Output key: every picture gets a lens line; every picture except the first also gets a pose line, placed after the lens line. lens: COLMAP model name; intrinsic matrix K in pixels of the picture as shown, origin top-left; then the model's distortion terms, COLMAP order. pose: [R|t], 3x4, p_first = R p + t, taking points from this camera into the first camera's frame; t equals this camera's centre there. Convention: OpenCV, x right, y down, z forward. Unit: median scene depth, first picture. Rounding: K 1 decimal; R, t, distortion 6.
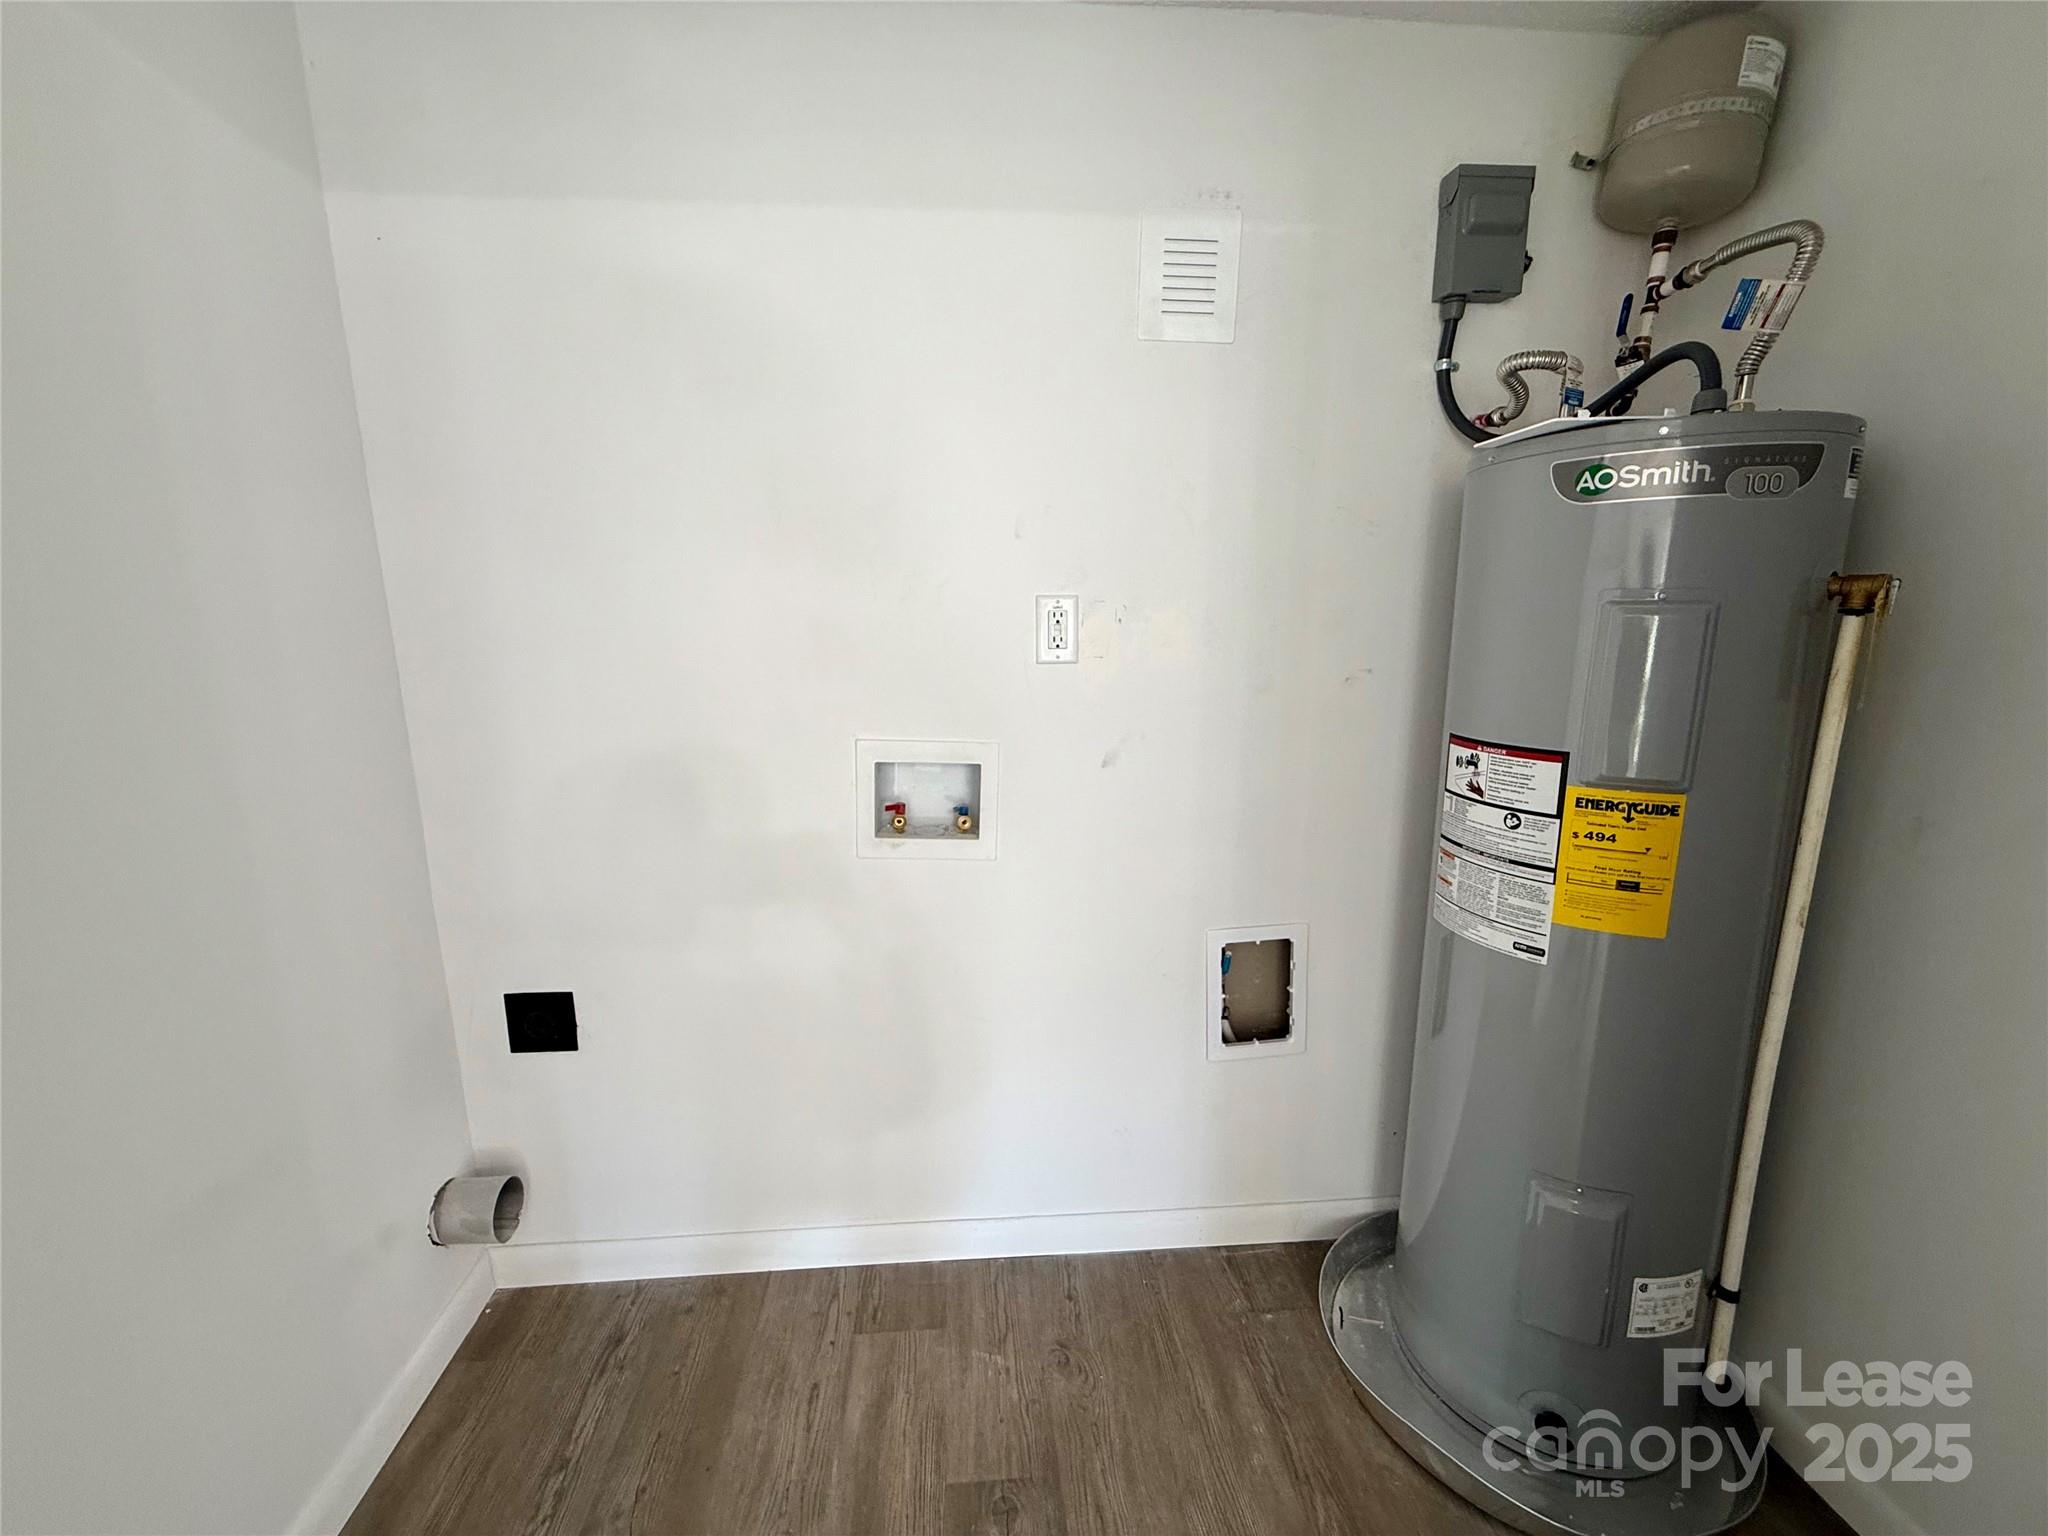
lens RADIAL K [[817.2, 0, 1024.9], [0, 817.2, 768.1], [0, 0, 1]] dist [-0.000008, -0.000273]
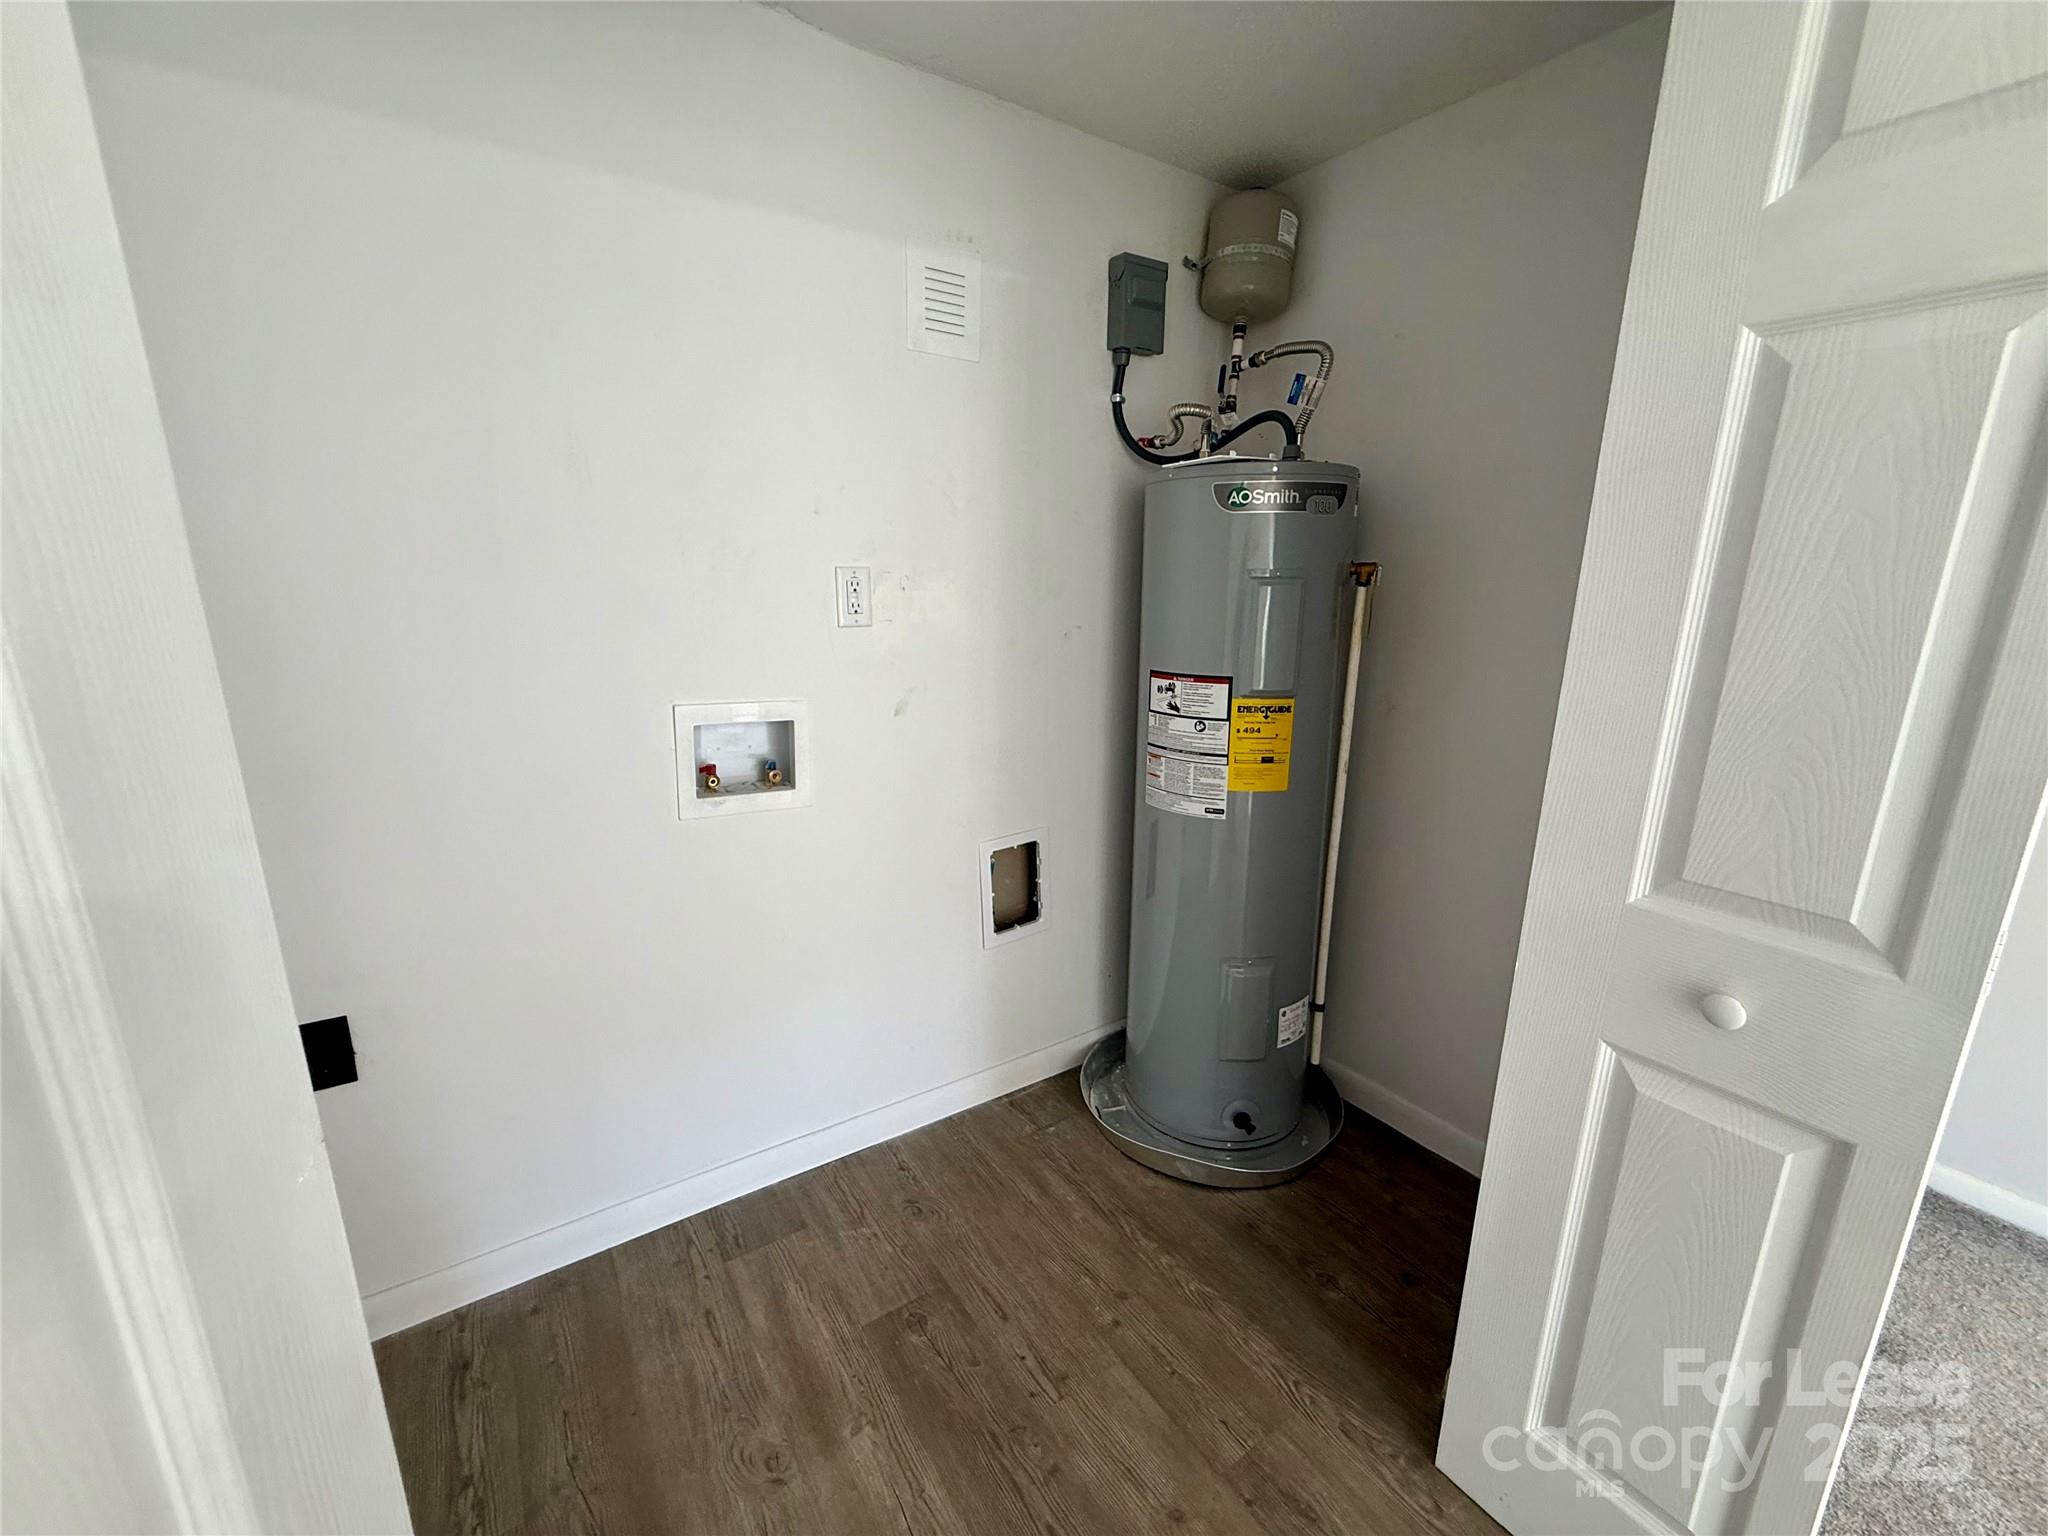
lens RADIAL K [[817.2, 0, 1022.4], [0, 817.2, 767.7], [0, 0, 1]] dist [-0.000008, -0.000273]
pose [[0.875347, -0.103978, 0.472183, -0.348165], [0.084526, 0.994472, 0.062294, 0.018153], [-0.476050, -0.014617, 0.879297, -0.130513]]
